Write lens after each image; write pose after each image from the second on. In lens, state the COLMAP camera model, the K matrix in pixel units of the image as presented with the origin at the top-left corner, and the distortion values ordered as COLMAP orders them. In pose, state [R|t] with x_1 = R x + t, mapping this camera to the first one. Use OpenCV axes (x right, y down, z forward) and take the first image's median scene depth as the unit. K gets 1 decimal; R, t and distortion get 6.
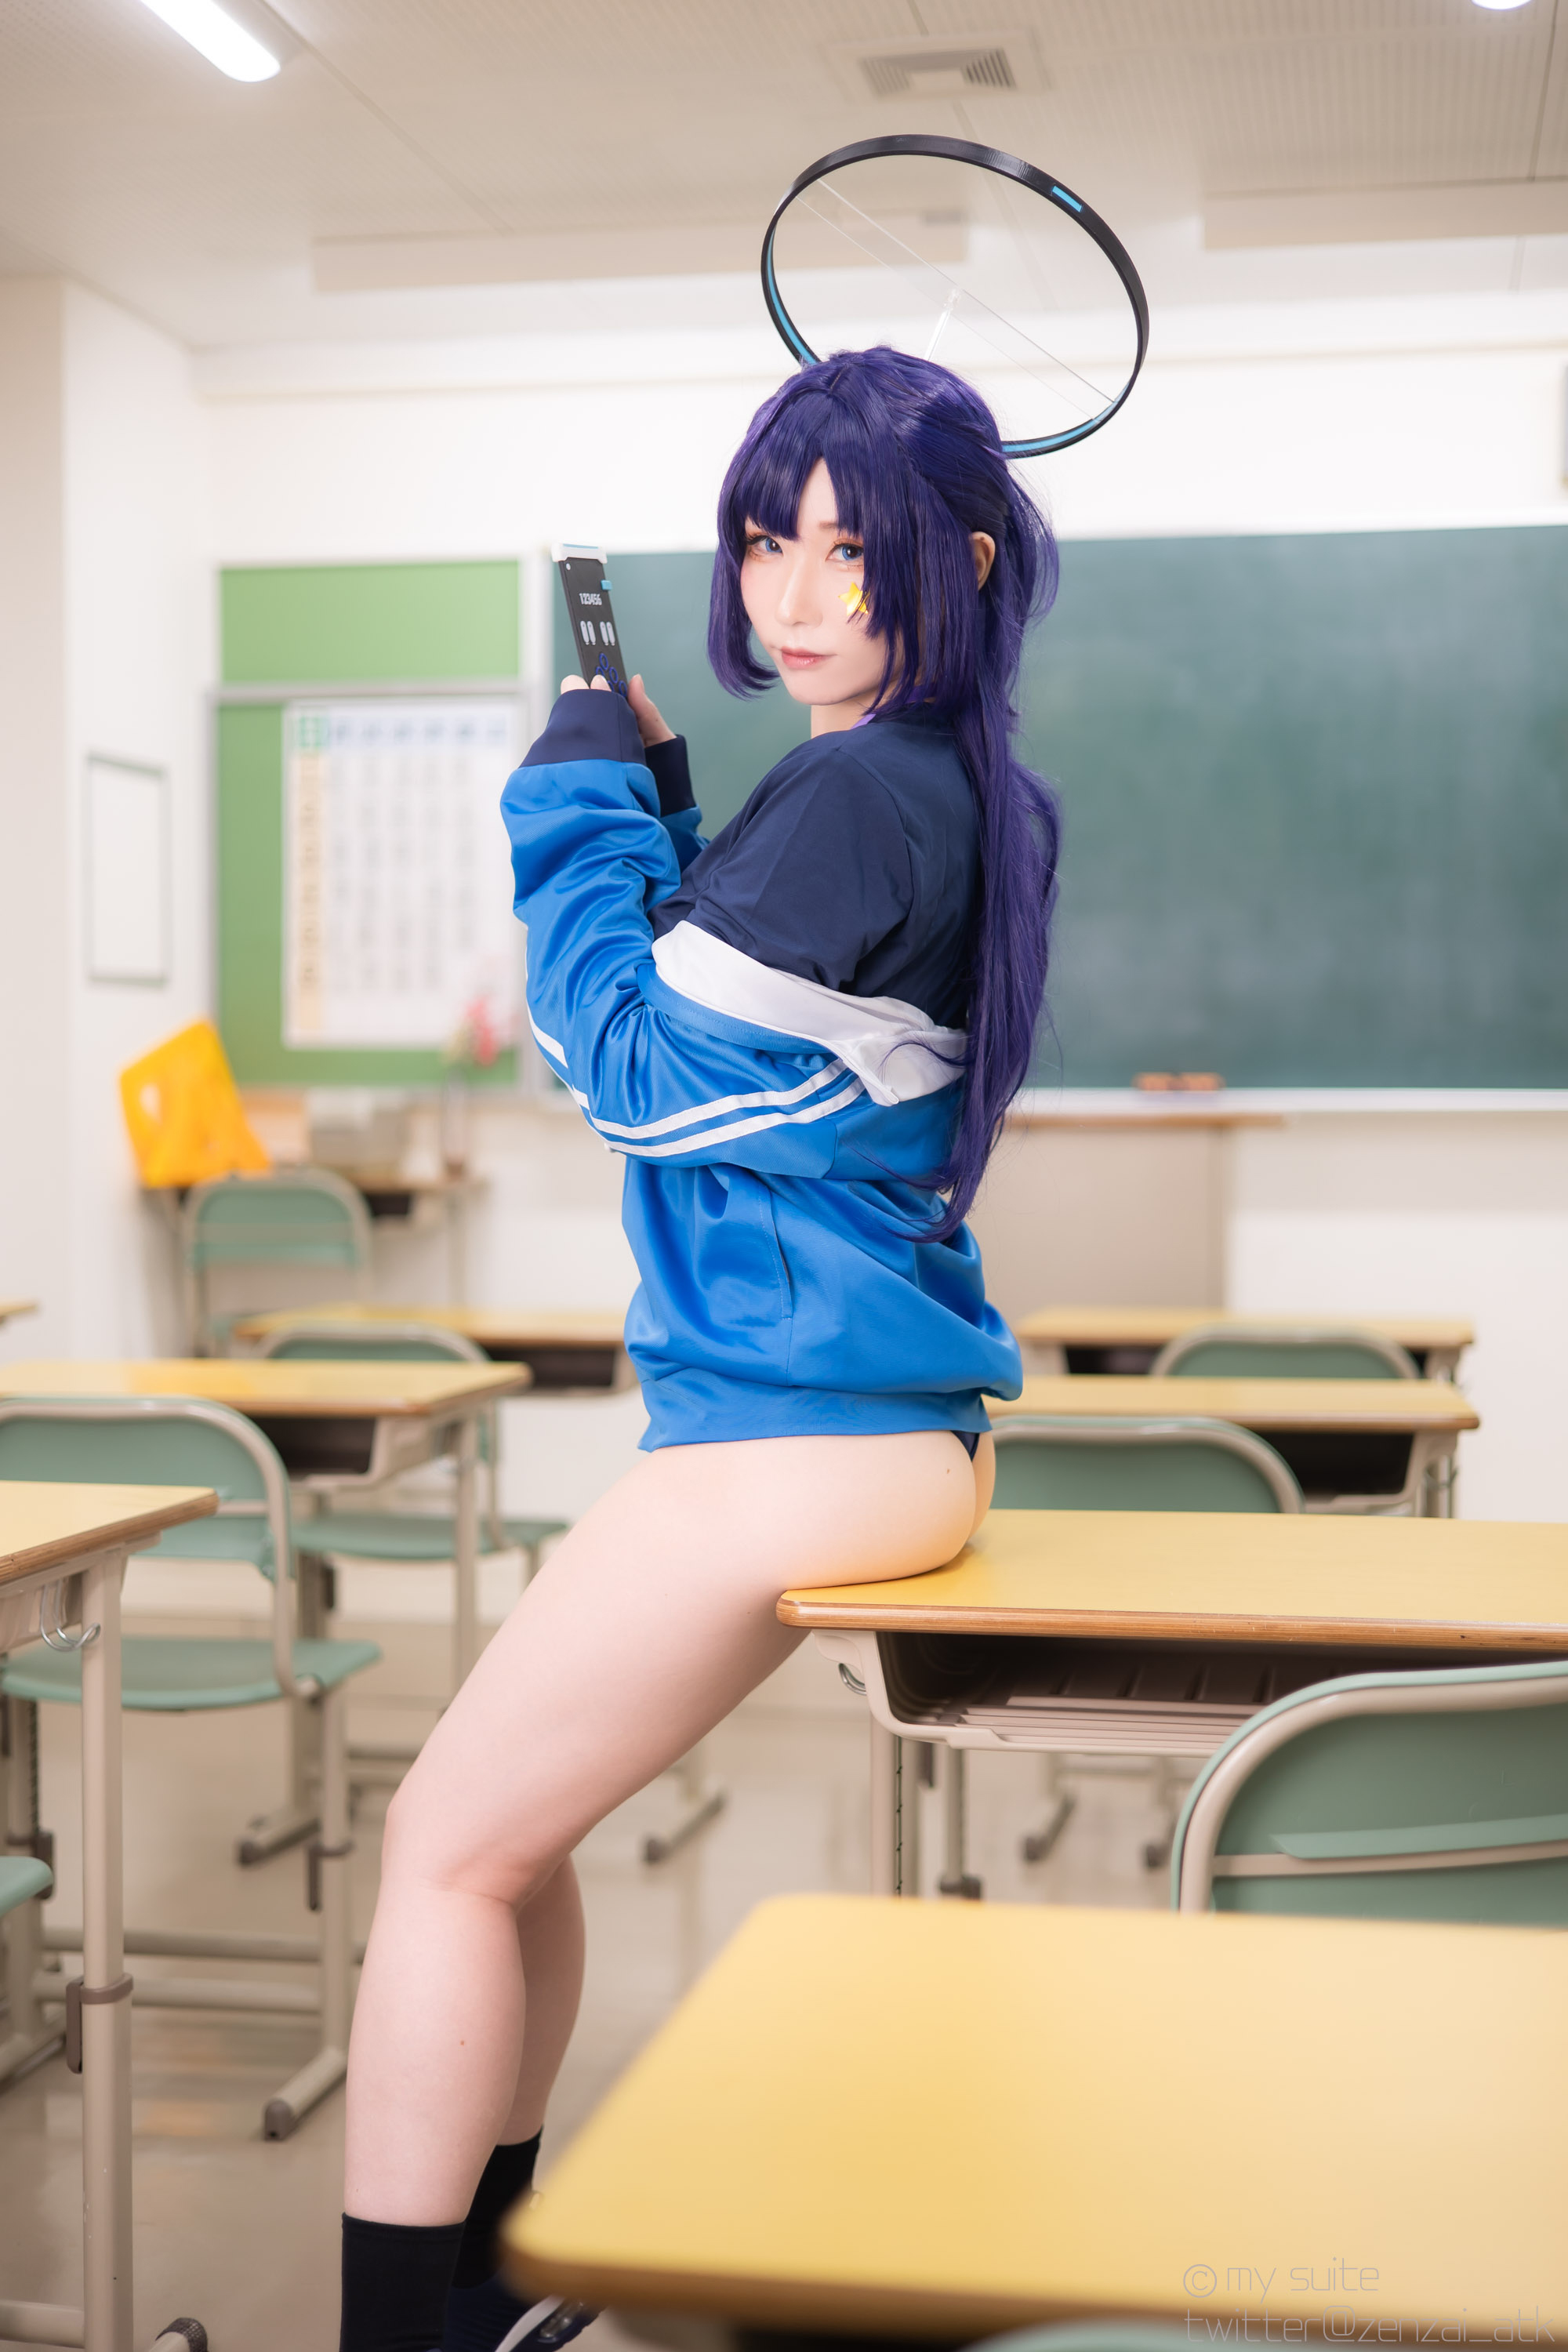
lens RADIAL K [[3364.1, 0, 791.5], [0, 3364.1, 1167.5], [0, 0, 1]] dist [0.015524, 0.000000]
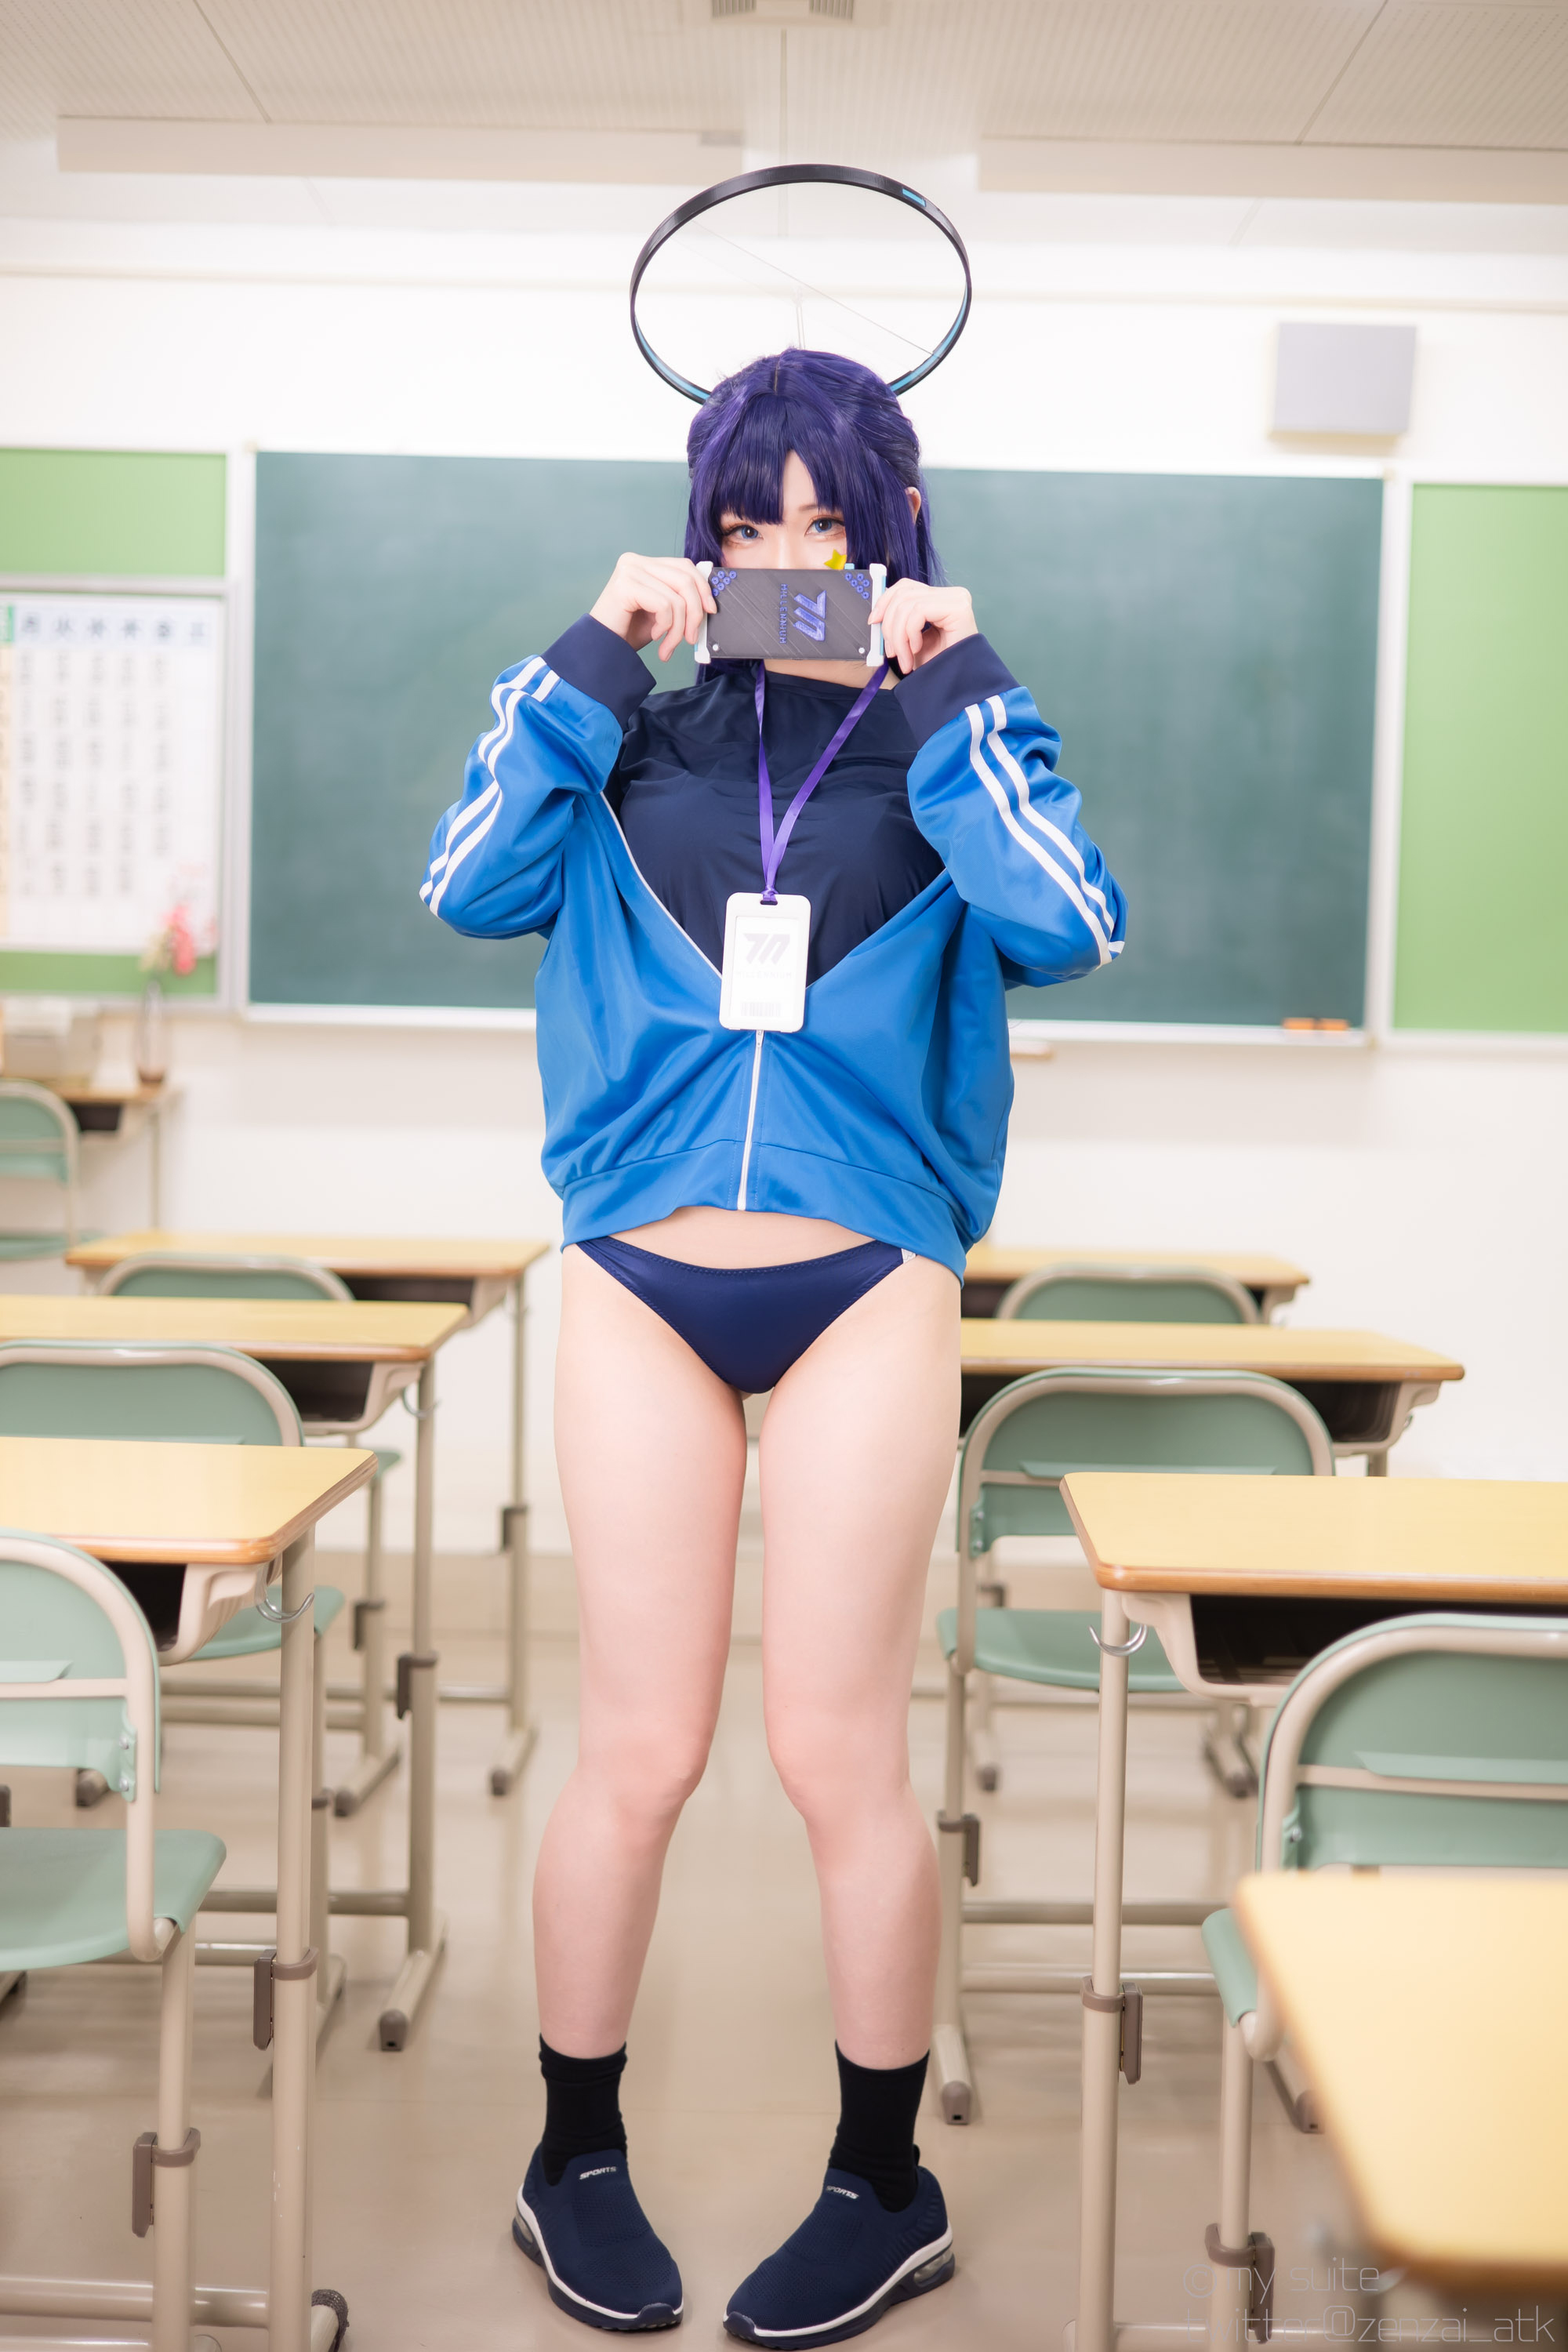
lens RADIAL K [[3364.1, 0, 792.8], [0, 3364.1, 1172.1], [0, 0, 1]] dist [0.015524, 0.000000]
pose [[0.982575, 0.013073, 0.185406, -0.101729], [-0.019493, 0.999270, 0.032848, -0.009018], [-0.184841, -0.035890, 0.982113, 0.006554]]
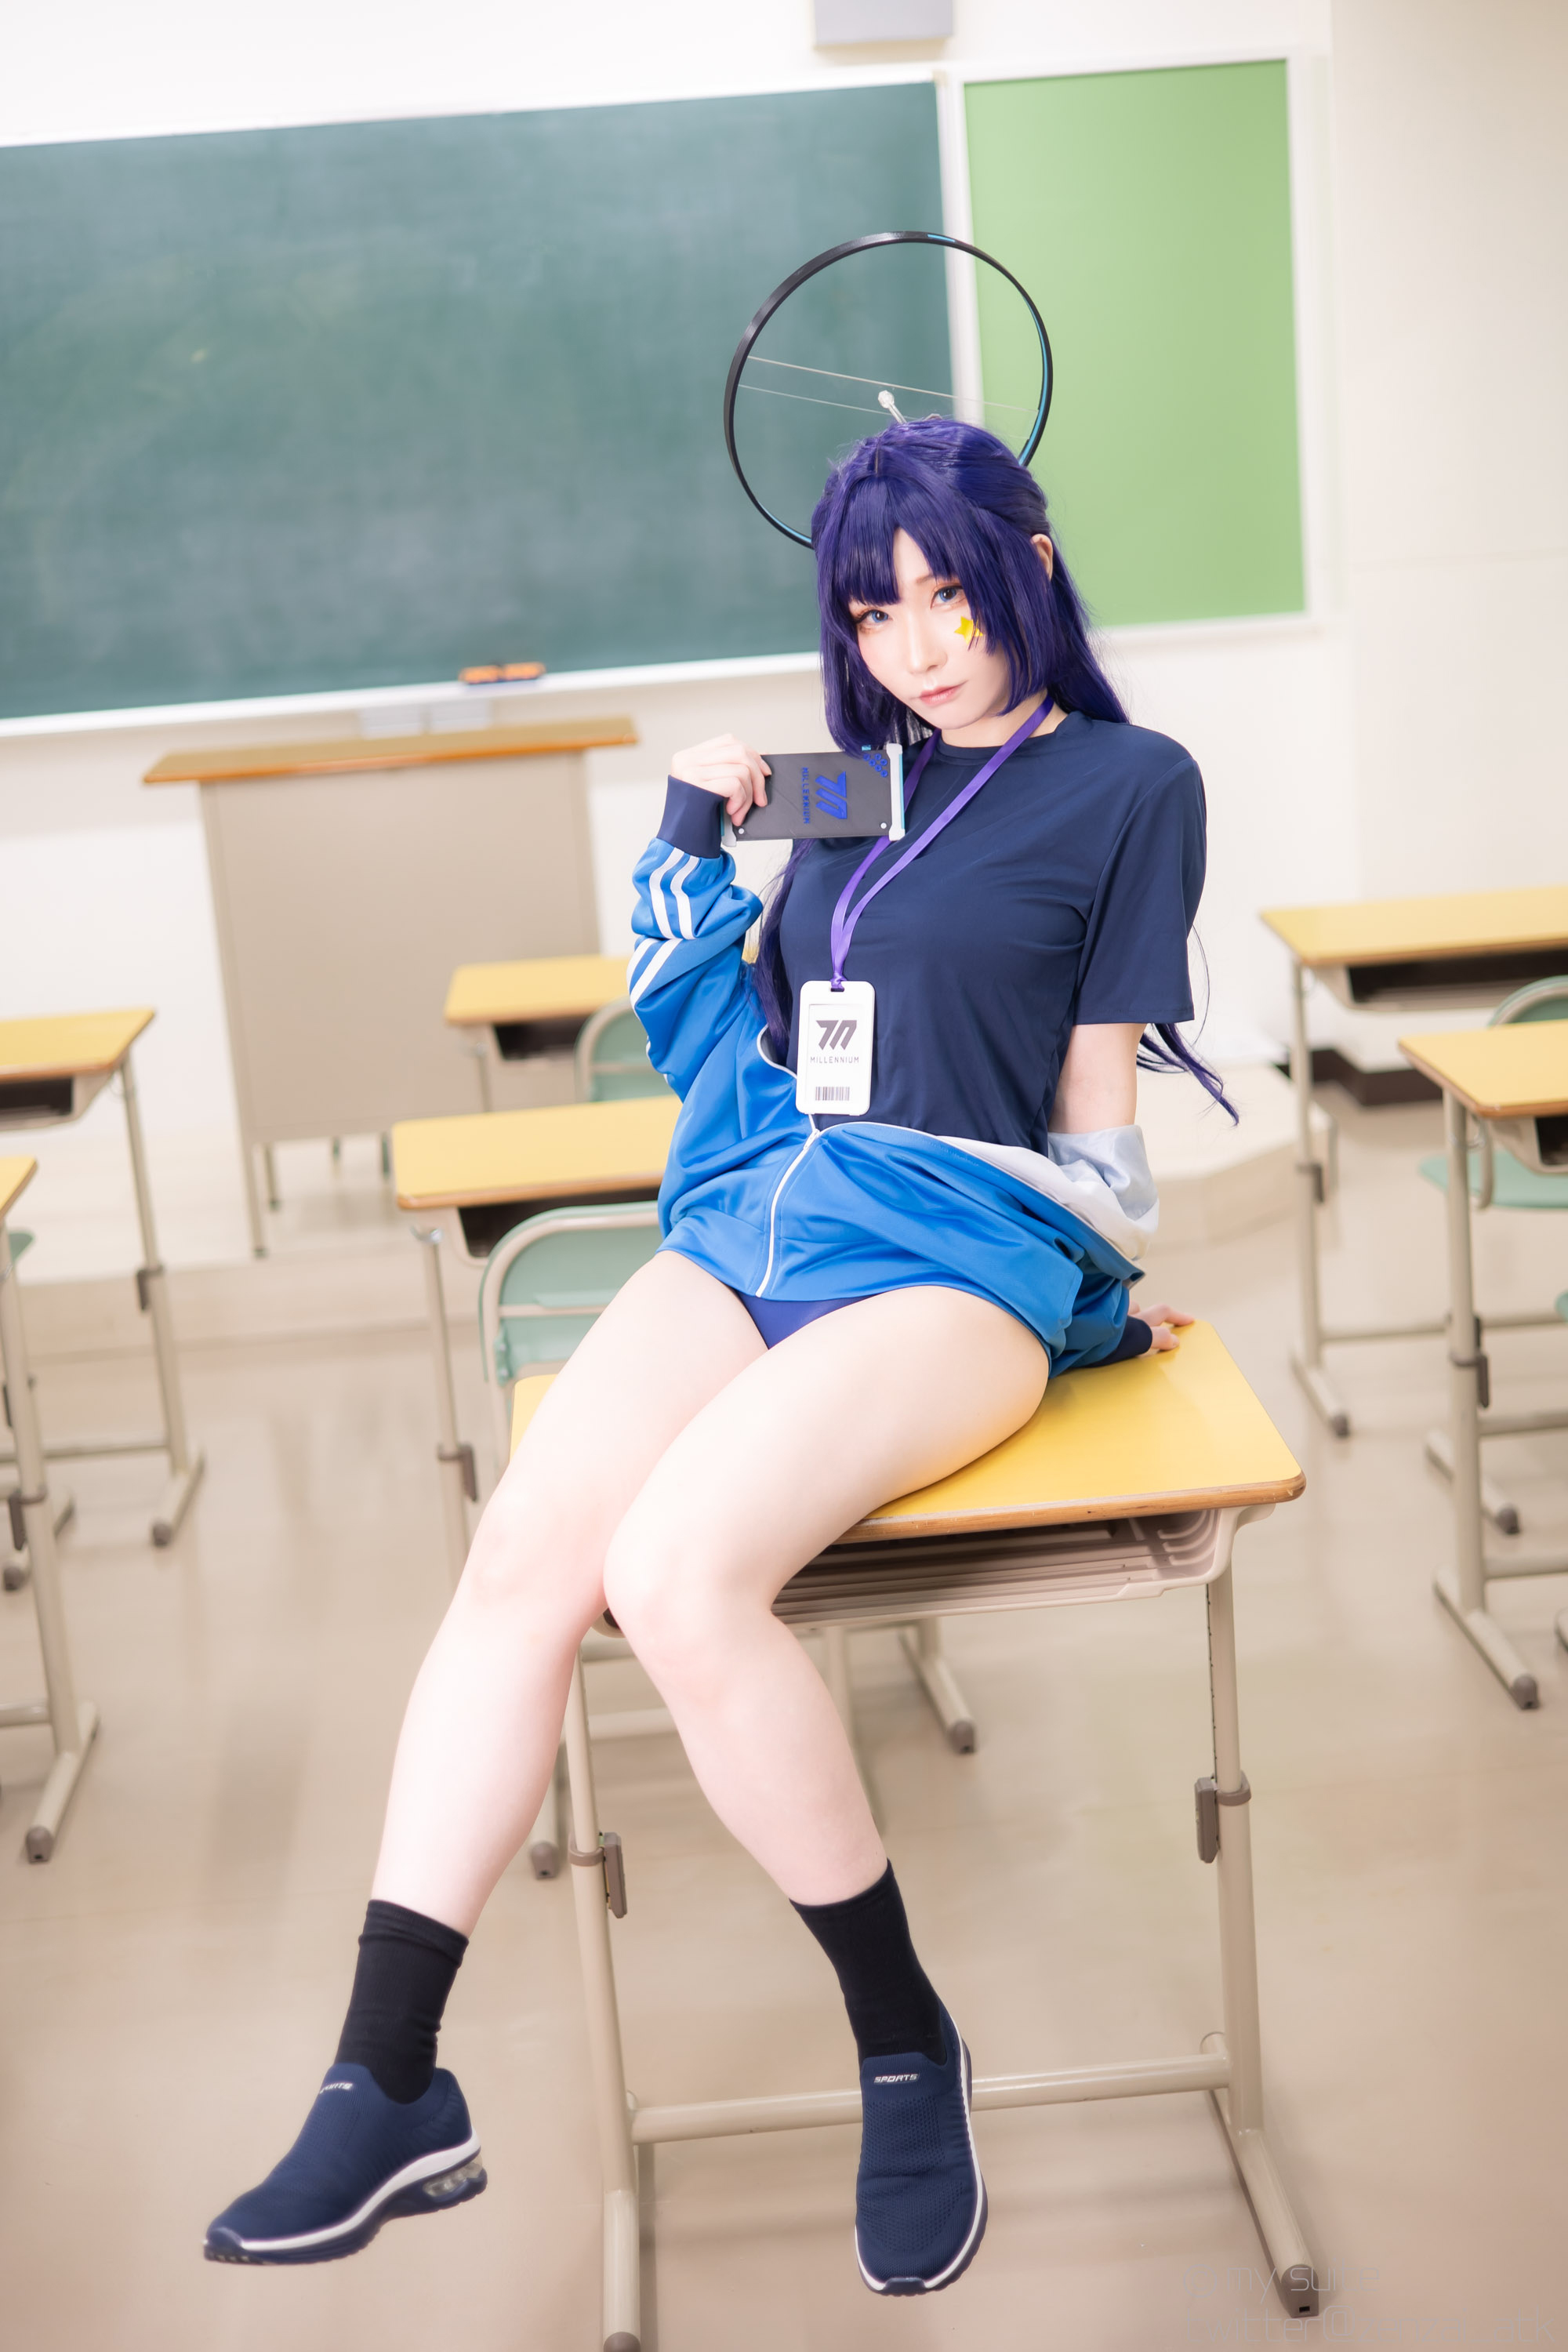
lens RADIAL K [[3364.1, 0, 793.2], [0, 3364.1, 1181.8], [0, 0, 1]] dist [0.015524, 0.000000]
pose [[0.965431, -0.127664, 0.227255, -0.053956], [0.080125, 0.974986, 0.207322, -0.080015], [-0.248037, -0.181946, 0.951511, -0.035042]]
